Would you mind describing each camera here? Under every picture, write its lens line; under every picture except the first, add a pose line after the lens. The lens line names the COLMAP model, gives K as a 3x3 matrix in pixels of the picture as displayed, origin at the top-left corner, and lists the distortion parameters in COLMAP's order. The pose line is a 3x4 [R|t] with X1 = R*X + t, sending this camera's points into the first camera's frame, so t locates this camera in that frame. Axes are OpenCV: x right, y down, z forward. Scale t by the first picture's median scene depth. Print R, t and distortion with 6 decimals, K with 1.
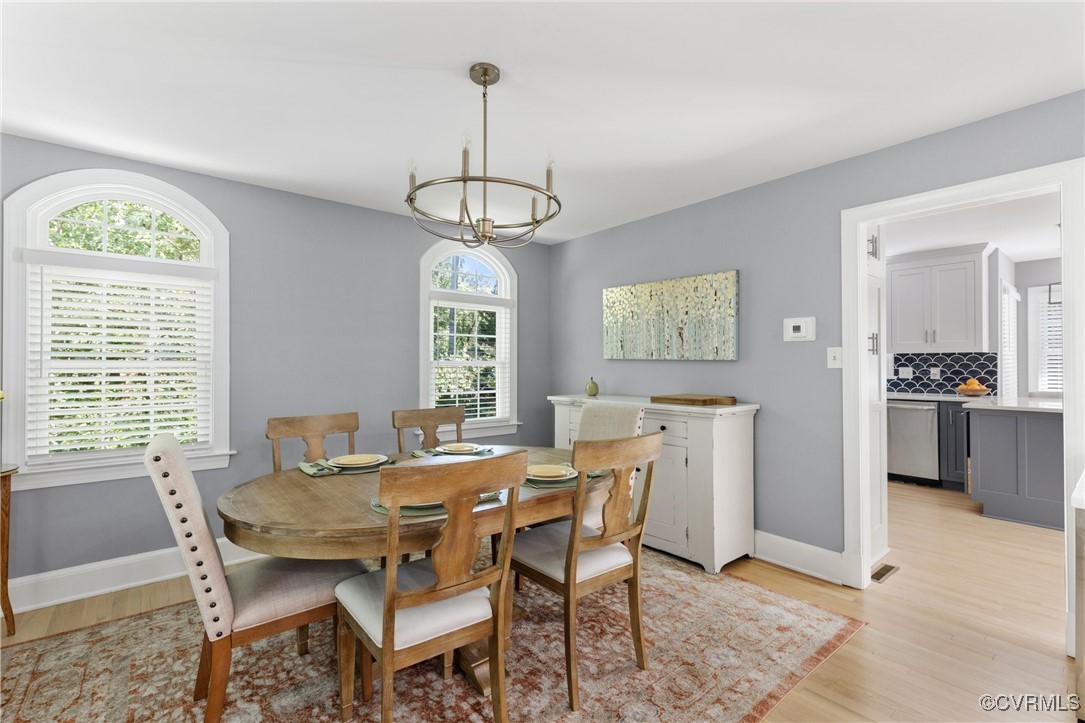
lens RADIAL K [[491.1, 0, 540.5], [0, 491.1, 360.6], [0, 0, 1]] dist [0.005103, 0.000118]
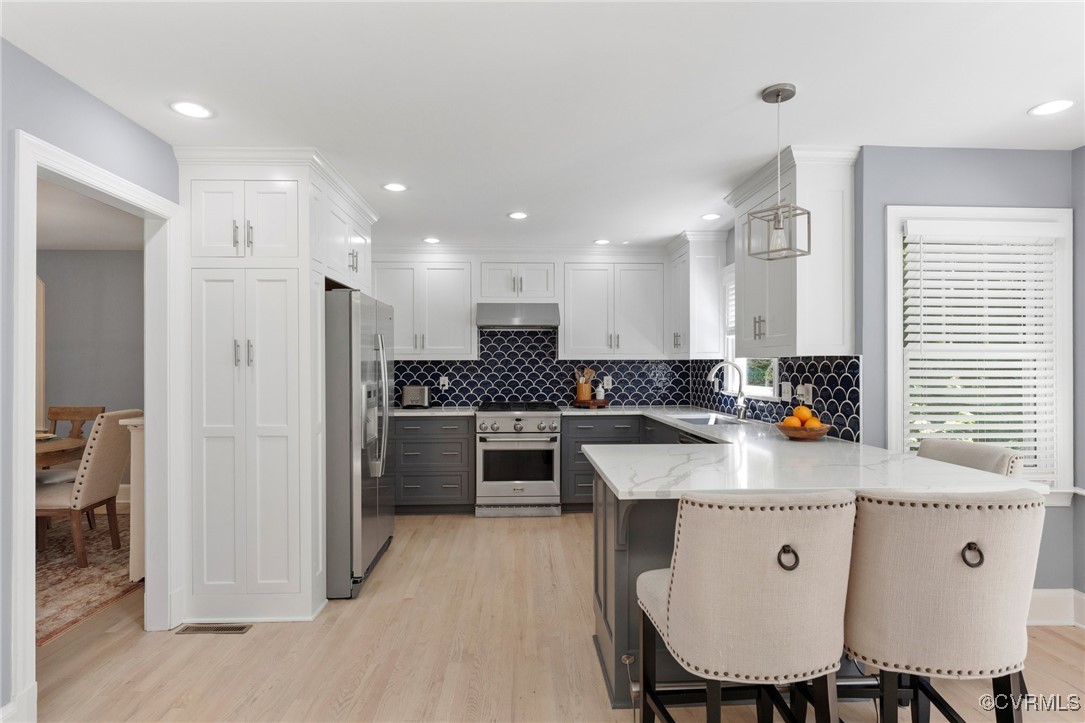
lens RADIAL K [[559.0, 0, 535.0], [0, 559.0, 362.4], [0, 0, 1]] dist [-0.005227, -0.000227]
pose [[0.791230, -0.002365, -0.611513, 0.964959], [0.002633, 0.999996, -0.000462, -0.009863], [0.611512, -0.001245, 0.791234, 0.335557]]
